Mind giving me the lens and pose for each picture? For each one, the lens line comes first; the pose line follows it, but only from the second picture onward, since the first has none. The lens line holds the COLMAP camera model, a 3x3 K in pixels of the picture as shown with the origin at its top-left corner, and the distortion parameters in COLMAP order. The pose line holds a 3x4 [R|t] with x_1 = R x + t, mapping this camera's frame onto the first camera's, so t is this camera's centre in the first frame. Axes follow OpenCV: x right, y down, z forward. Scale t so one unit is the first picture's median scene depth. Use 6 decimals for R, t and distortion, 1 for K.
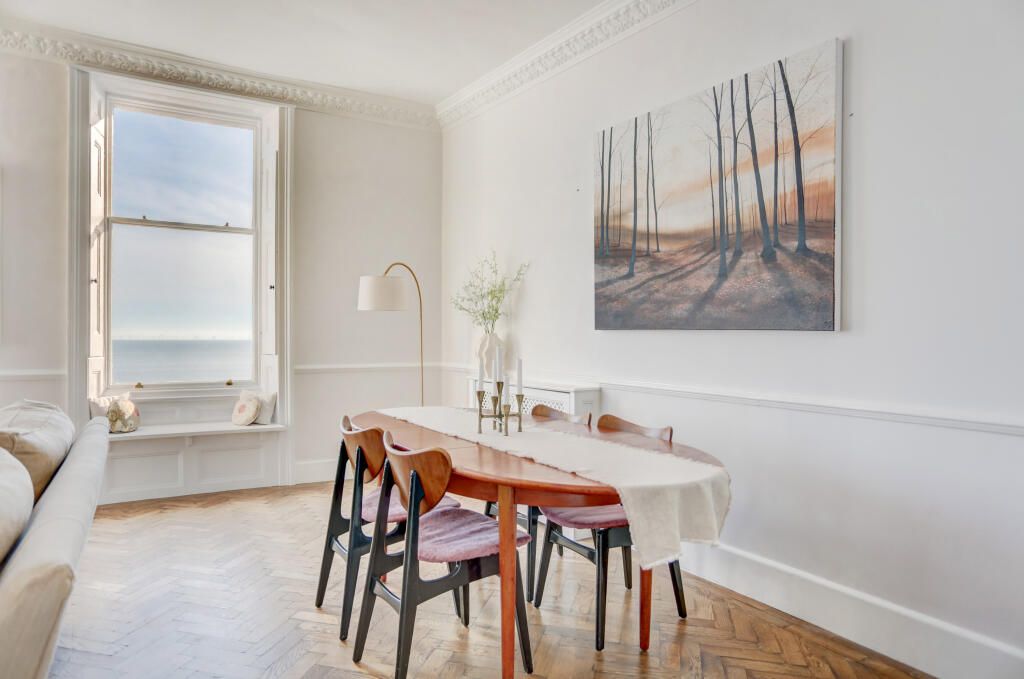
lens RADIAL K [[643.6, 0, 512.0], [0, 643.6, 333.9], [0, 0, 1]] dist [-0.034664, 0.004972]
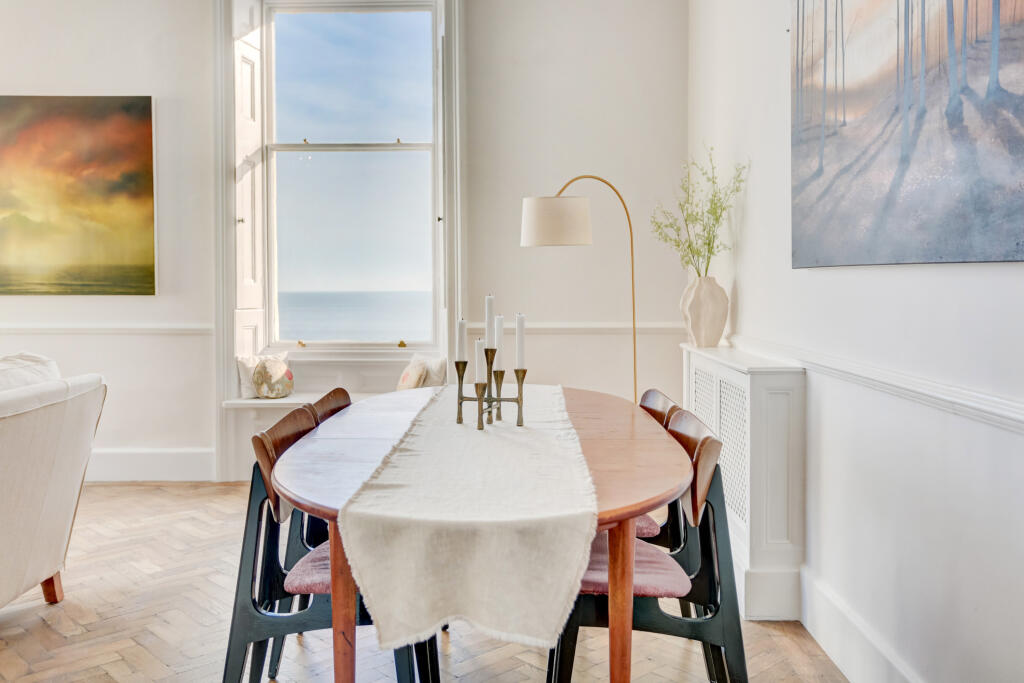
lens RADIAL K [[922.3, 0, 513.3], [0, 922.3, 317.4], [0, 0, 1]] dist [-0.012257, 0.000000]
pose [[0.844985, 0.013709, -0.534614, 0.329524], [0.005598, 0.999390, 0.034474, 0.006700], [0.534760, -0.032123, 0.844393, 0.141012]]
